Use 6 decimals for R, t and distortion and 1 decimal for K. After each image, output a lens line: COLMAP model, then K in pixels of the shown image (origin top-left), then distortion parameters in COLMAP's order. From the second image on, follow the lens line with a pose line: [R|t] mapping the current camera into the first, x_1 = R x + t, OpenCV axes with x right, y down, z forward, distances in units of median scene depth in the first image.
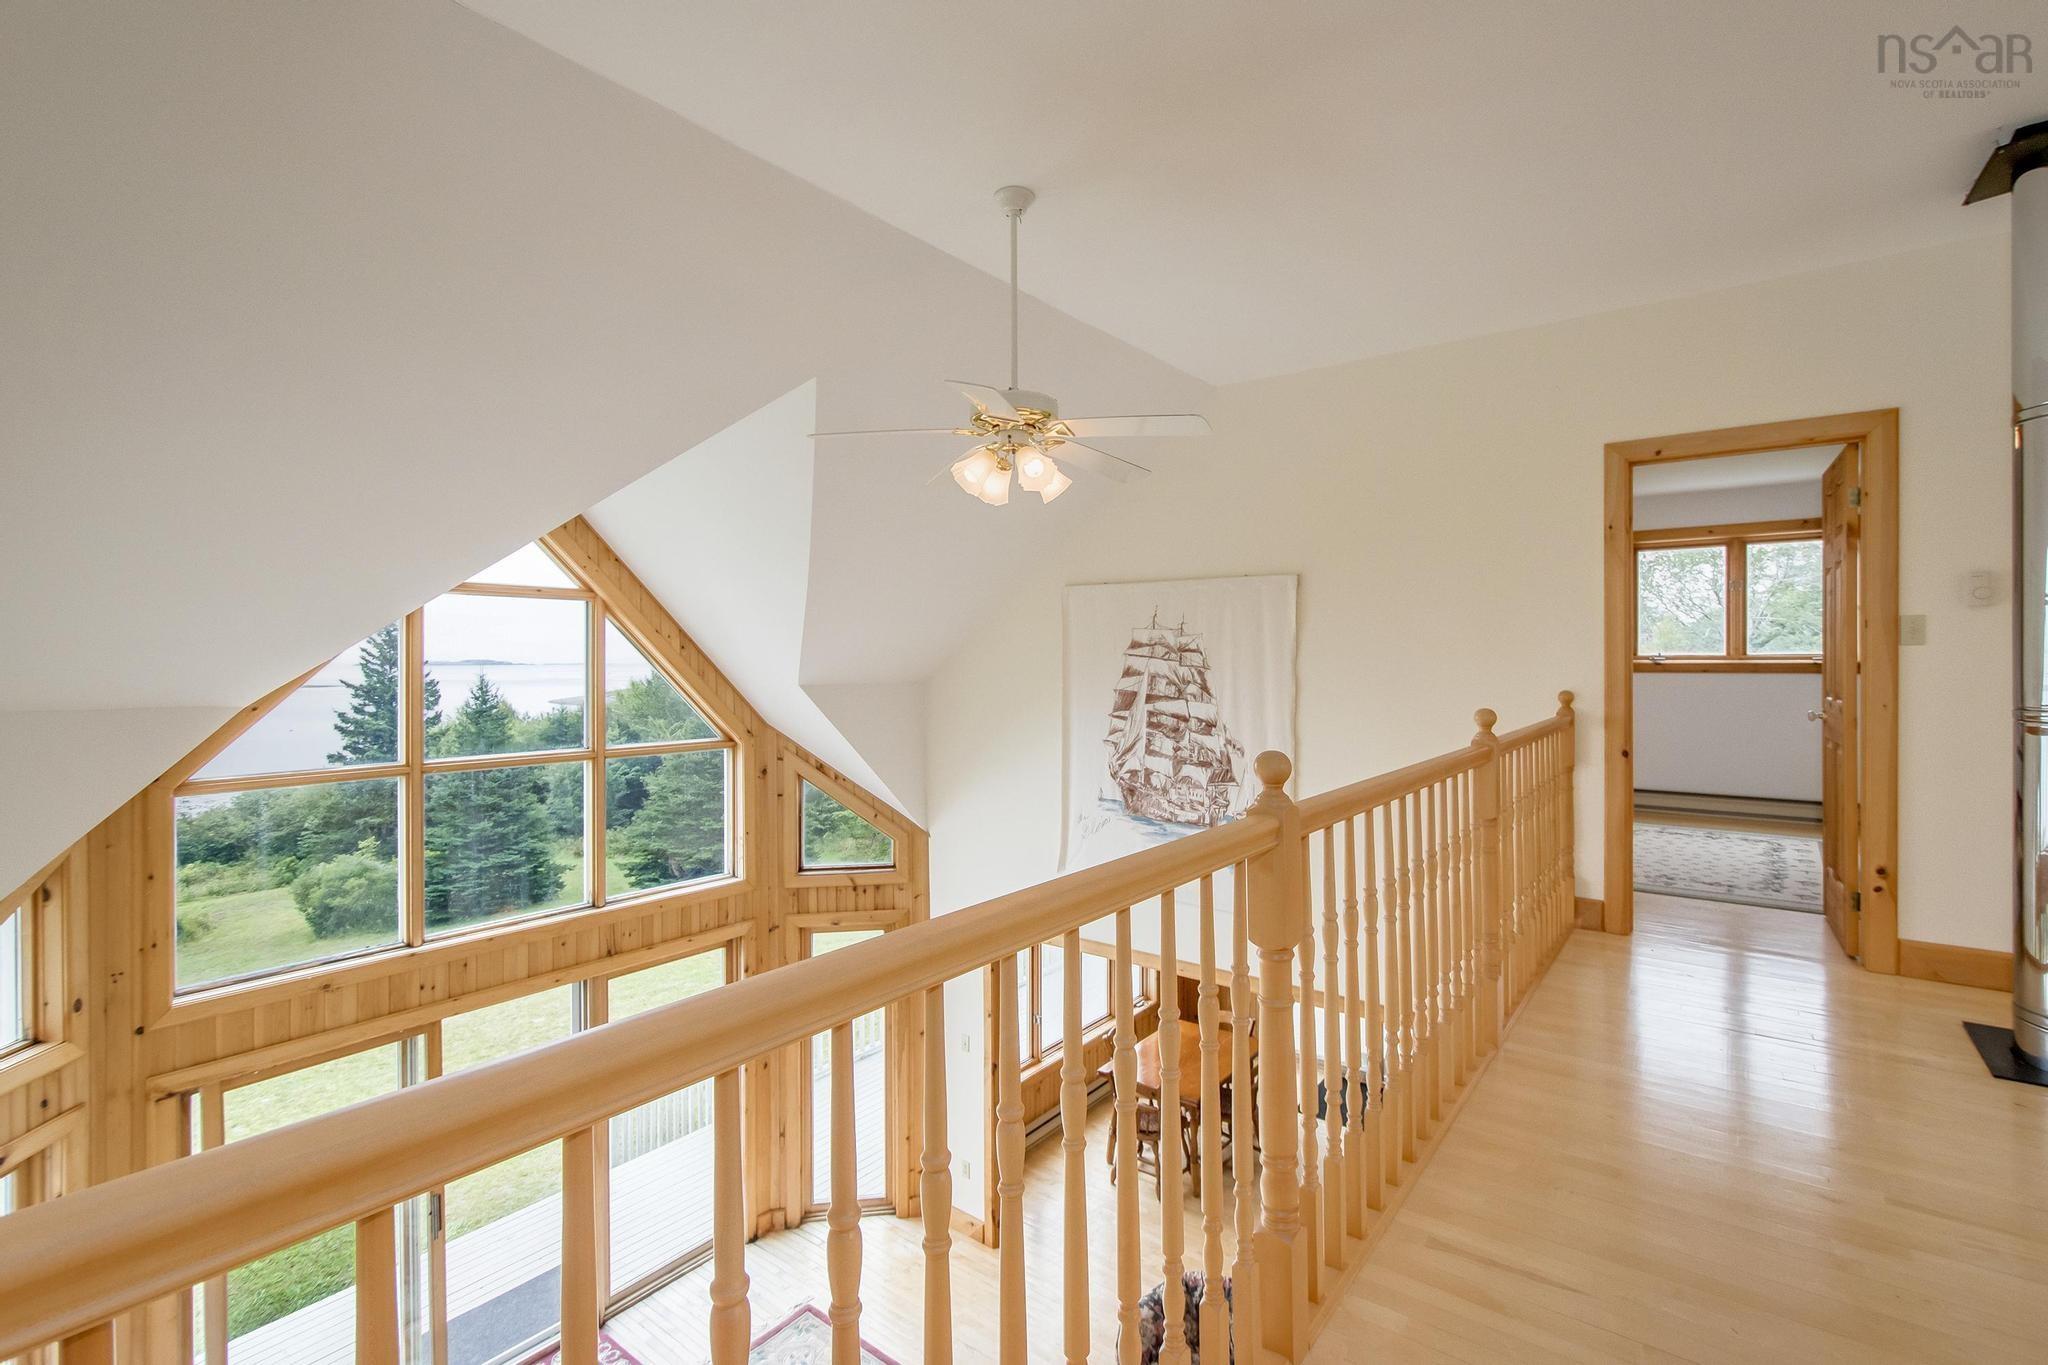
lens RADIAL K [[938.0, 0, 1057.7], [0, 938.0, 665.3], [0, 0, 1]] dist [0.005583, -0.001540]
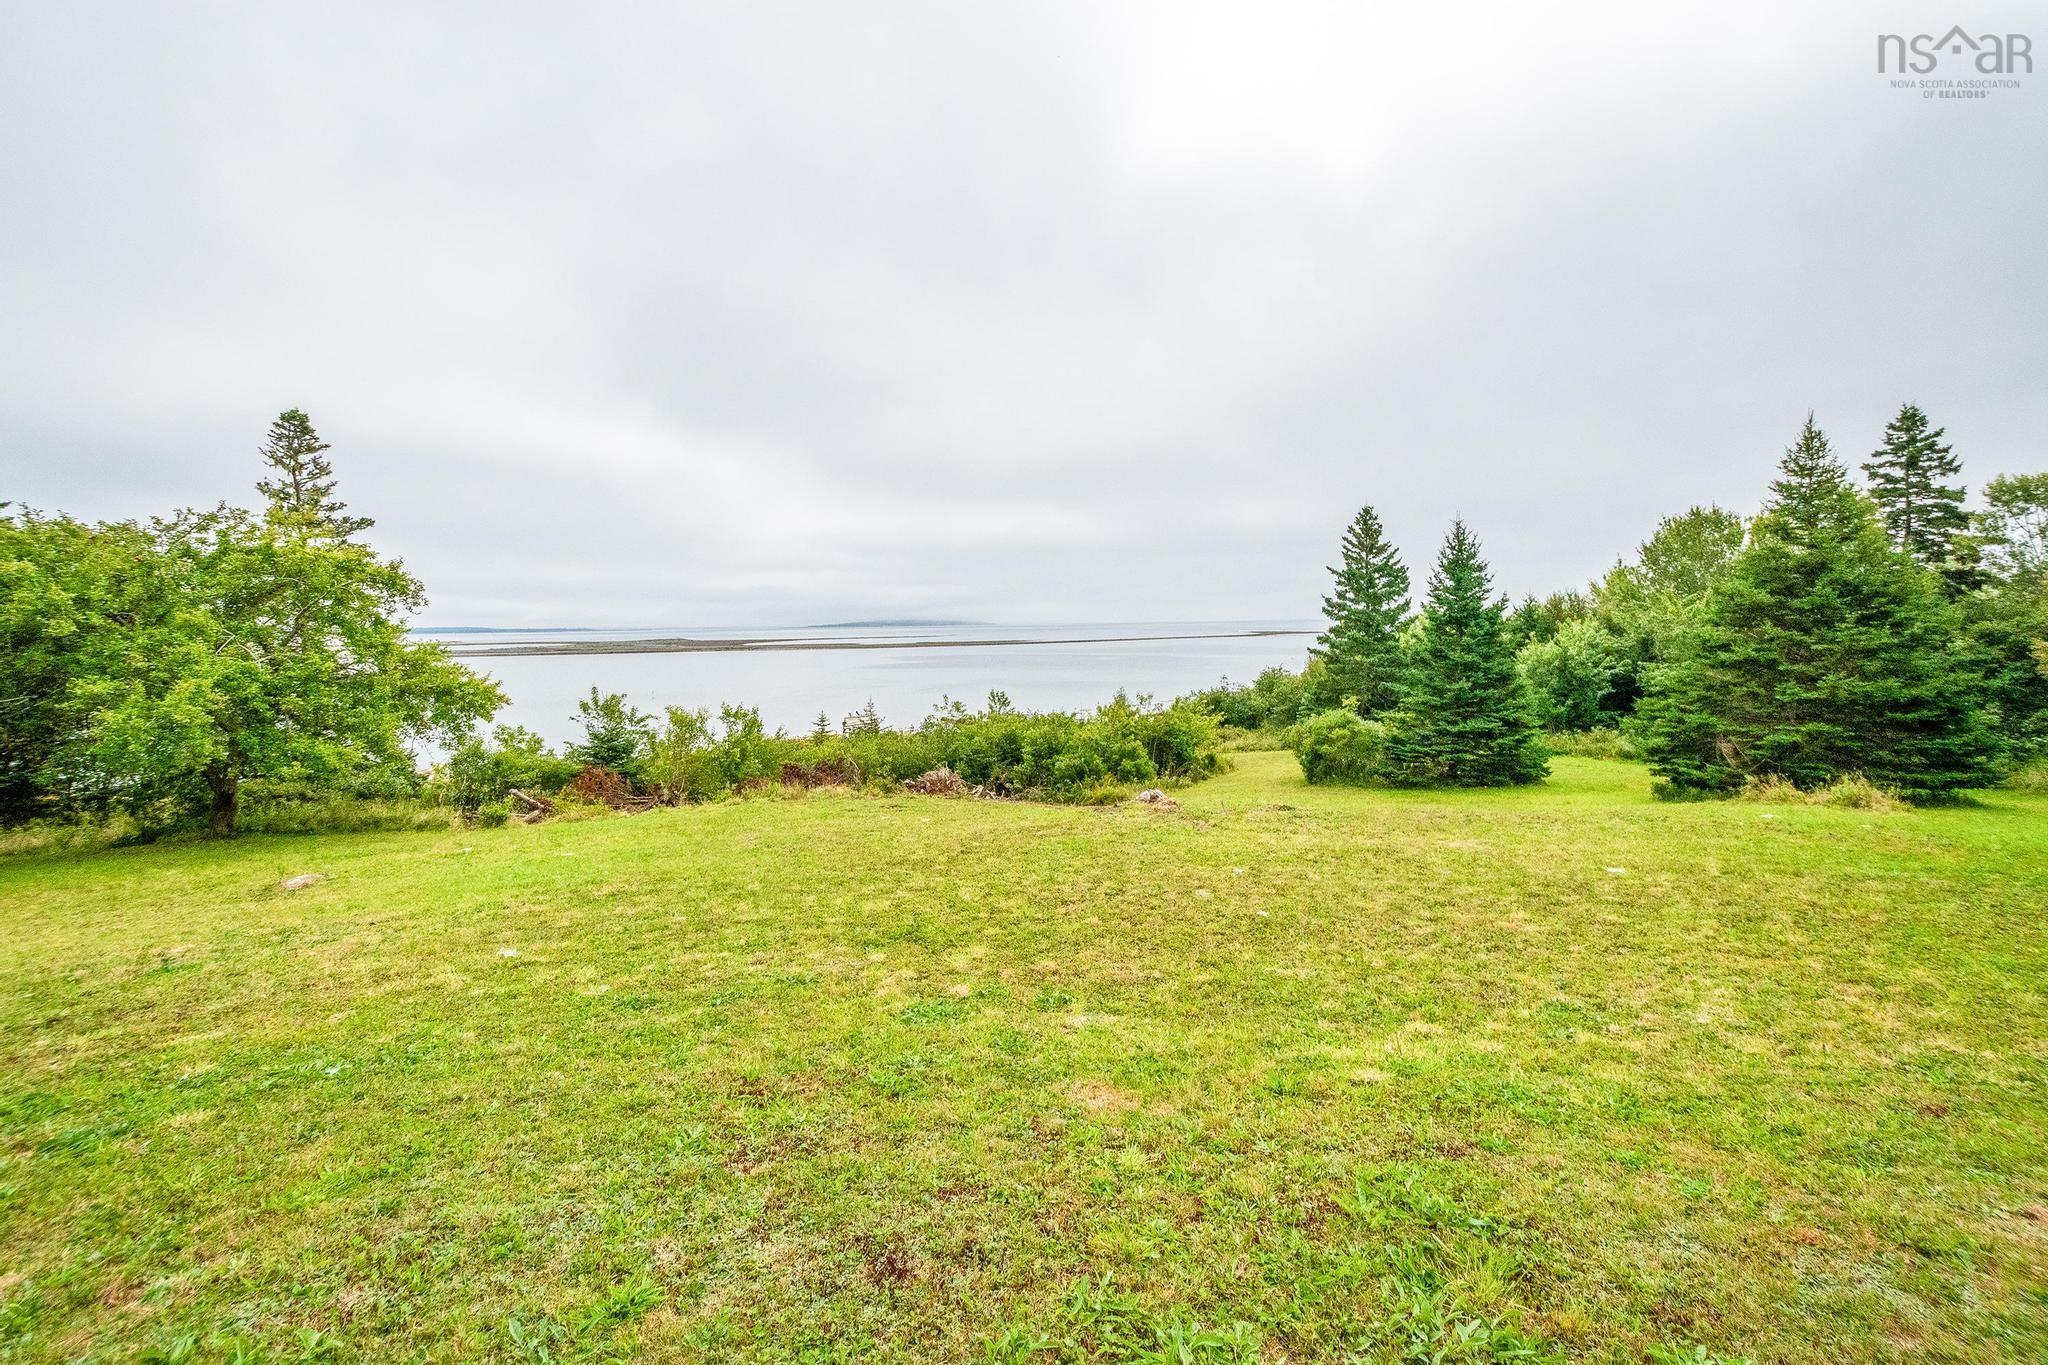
lens RADIAL K [[895.8, 0, 1046.2], [0, 895.8, 641.2], [0, 0, 1]] dist [0.010379, 0.000176]
pose [[0.576874, 0.012994, -0.816730, -0.973576], [0.008844, 0.999715, 0.022152, 0.710912], [0.816785, -0.020002, 0.576595, 1.288065]]
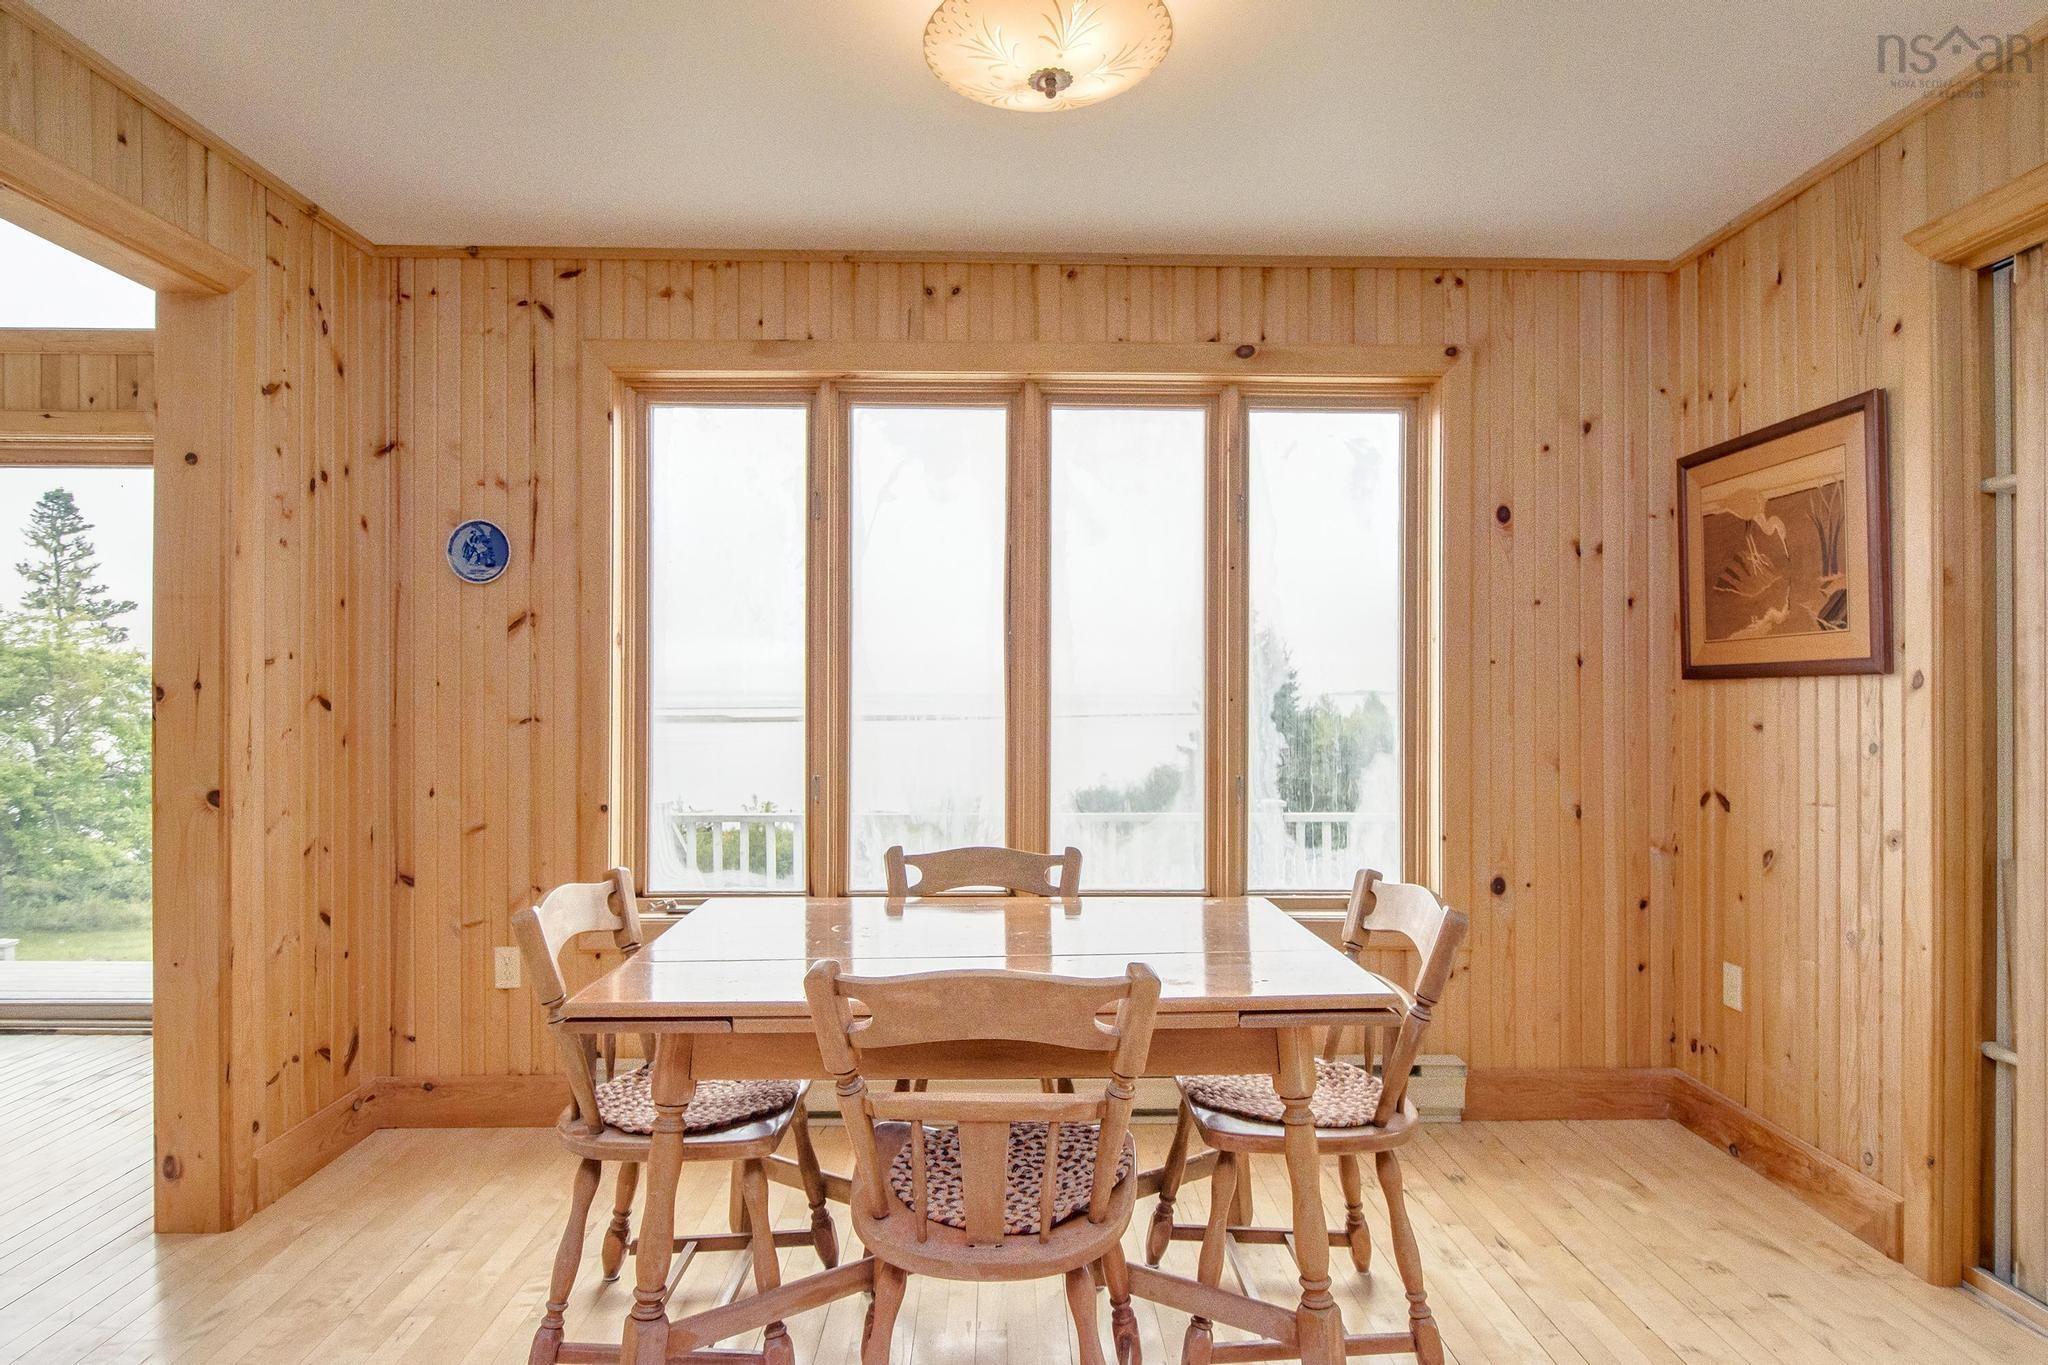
lens RADIAL K [[1096.2, 0, 1015.5], [0, 1096.2, 688.6], [0, 0, 1]] dist [-0.002240, -0.007006]
pose [[0.619802, 0.001028, -0.784758, 0.507428], [-0.009249, 0.999939, -0.005995, 0.505659], [0.784704, 0.010974, 0.619774, 1.185059]]
